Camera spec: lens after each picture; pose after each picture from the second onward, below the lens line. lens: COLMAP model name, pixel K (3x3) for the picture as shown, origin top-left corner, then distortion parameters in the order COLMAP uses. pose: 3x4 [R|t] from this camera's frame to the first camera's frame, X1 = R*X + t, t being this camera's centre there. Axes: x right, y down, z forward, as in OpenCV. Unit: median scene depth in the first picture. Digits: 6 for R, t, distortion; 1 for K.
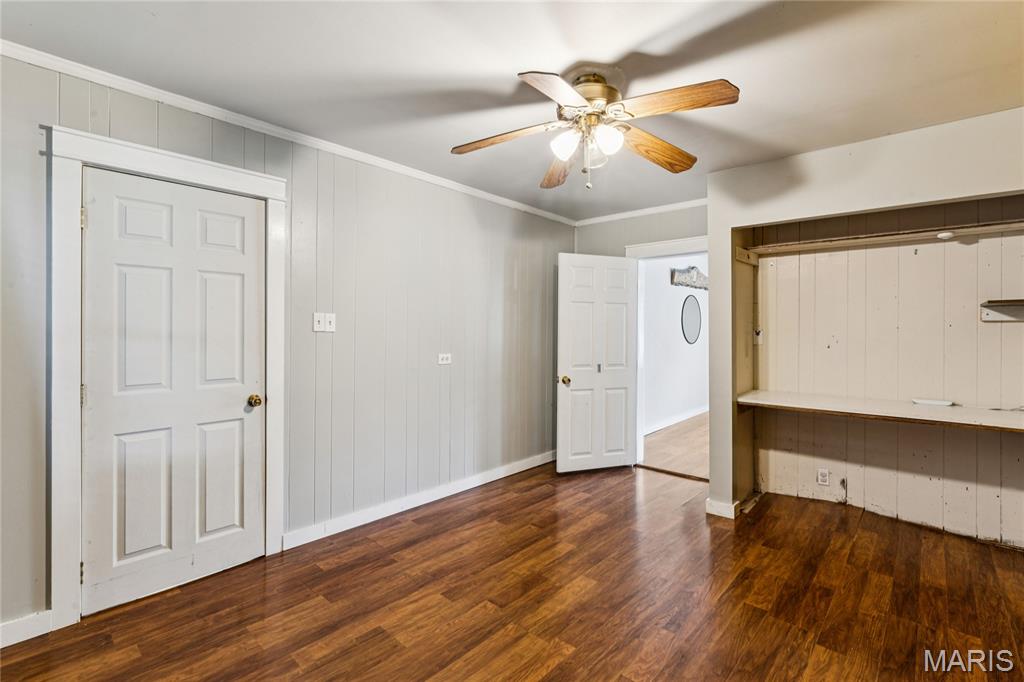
lens RADIAL K [[463.5, 0, 497.5], [0, 463.5, 332.2], [0, 0, 1]] dist [-0.001473, 0.000118]
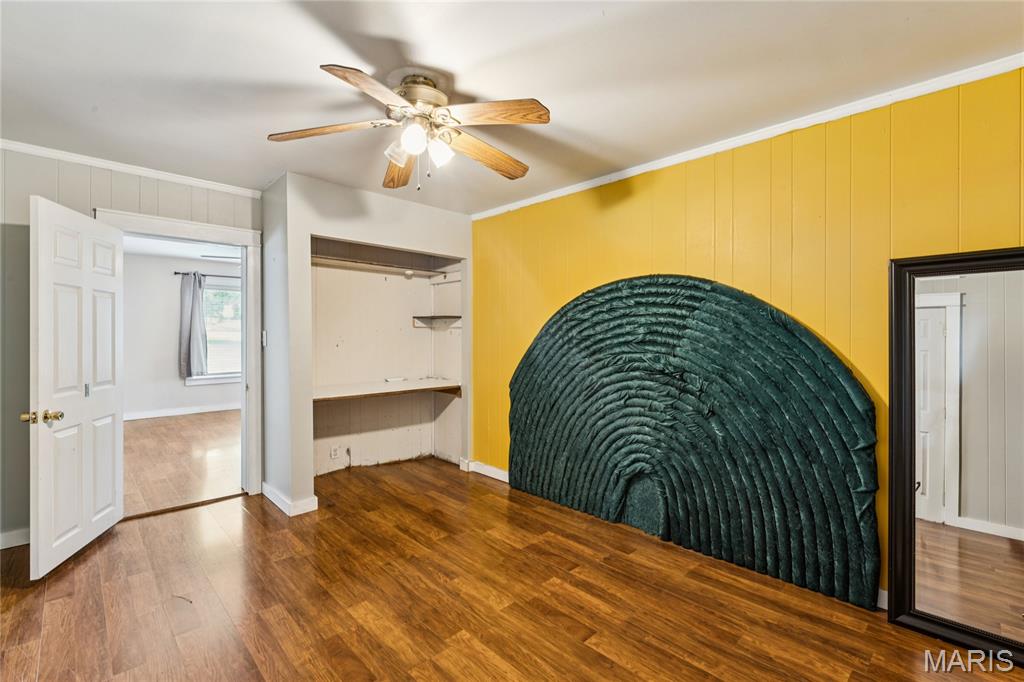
lens RADIAL K [[467.8, 0, 510.9], [0, 467.8, 338.0], [0, 0, 1]] dist [0.001263, -0.000234]
pose [[0.053705, -0.011428, 0.998491, -0.739586], [0.000618, 0.999935, 0.011411, -0.004103], [-0.998557, 0.000004, 0.053709, 0.684929]]
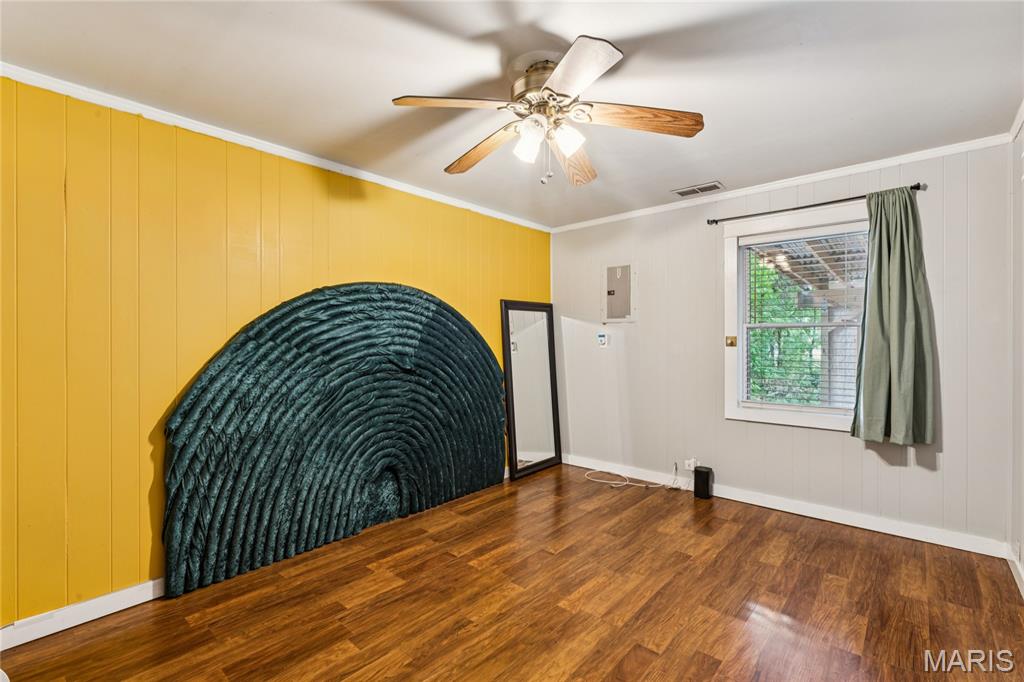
lens RADIAL K [[459.1, 0, 509.8], [0, 459.1, 345.7], [0, 0, 1]] dist [-0.001180, -0.000204]
pose [[-0.999273, -0.001398, -0.038089, 0.275763], [-0.001909, 0.999909, 0.013372, 0.006268], [0.038067, 0.013435, -0.999185, 1.772164]]
